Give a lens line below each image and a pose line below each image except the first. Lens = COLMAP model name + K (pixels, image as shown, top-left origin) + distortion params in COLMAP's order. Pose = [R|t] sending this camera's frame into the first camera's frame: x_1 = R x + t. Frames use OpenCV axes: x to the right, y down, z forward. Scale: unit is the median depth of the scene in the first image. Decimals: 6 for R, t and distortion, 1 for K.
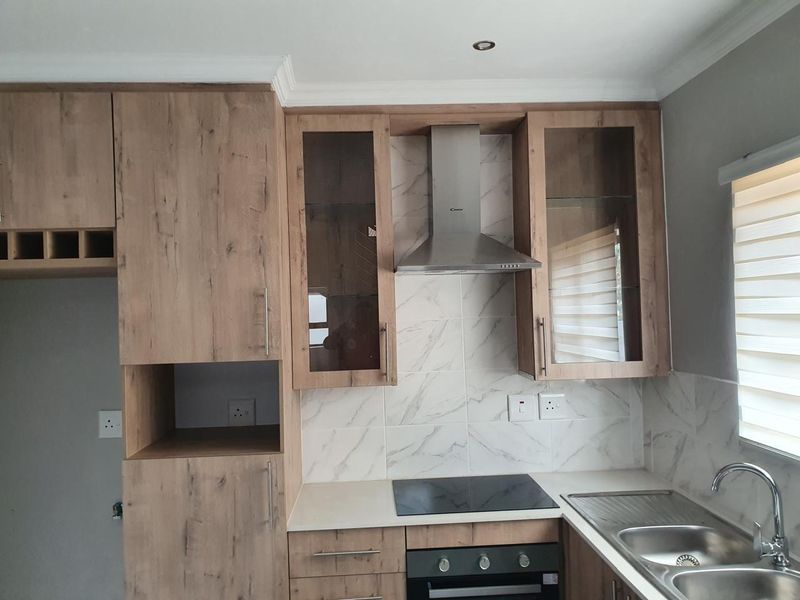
lens RADIAL K [[633.7, 0, 398.3], [0, 633.7, 303.6], [0, 0, 1]] dist [0.037075, -0.001107]
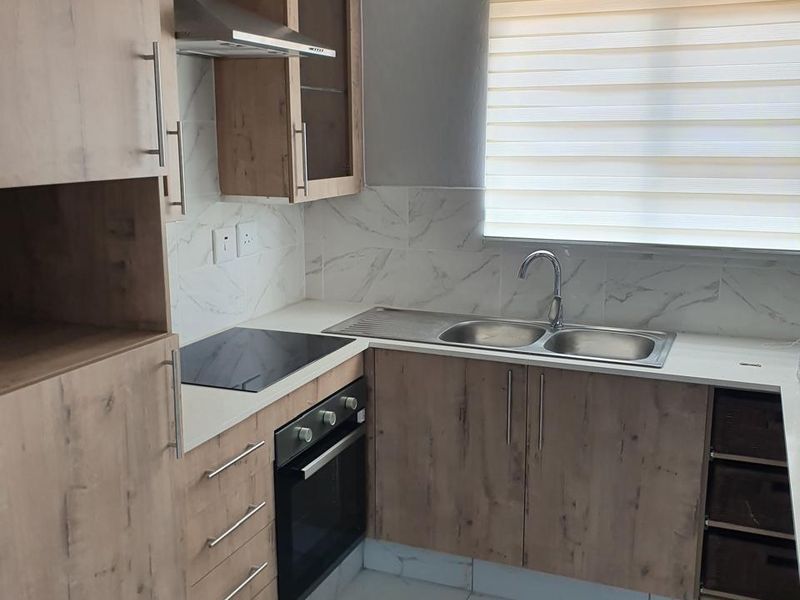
lens RADIAL K [[849.5, 0, 398.7], [0, 849.5, 299.8], [0, 0, 1]] dist [0.072084, 0.000000]
pose [[0.417655, -0.146050, 0.896790, -0.810747], [-0.020597, 0.985221, 0.170045, 0.064169], [-0.908372, -0.089491, 0.408475, 0.487606]]
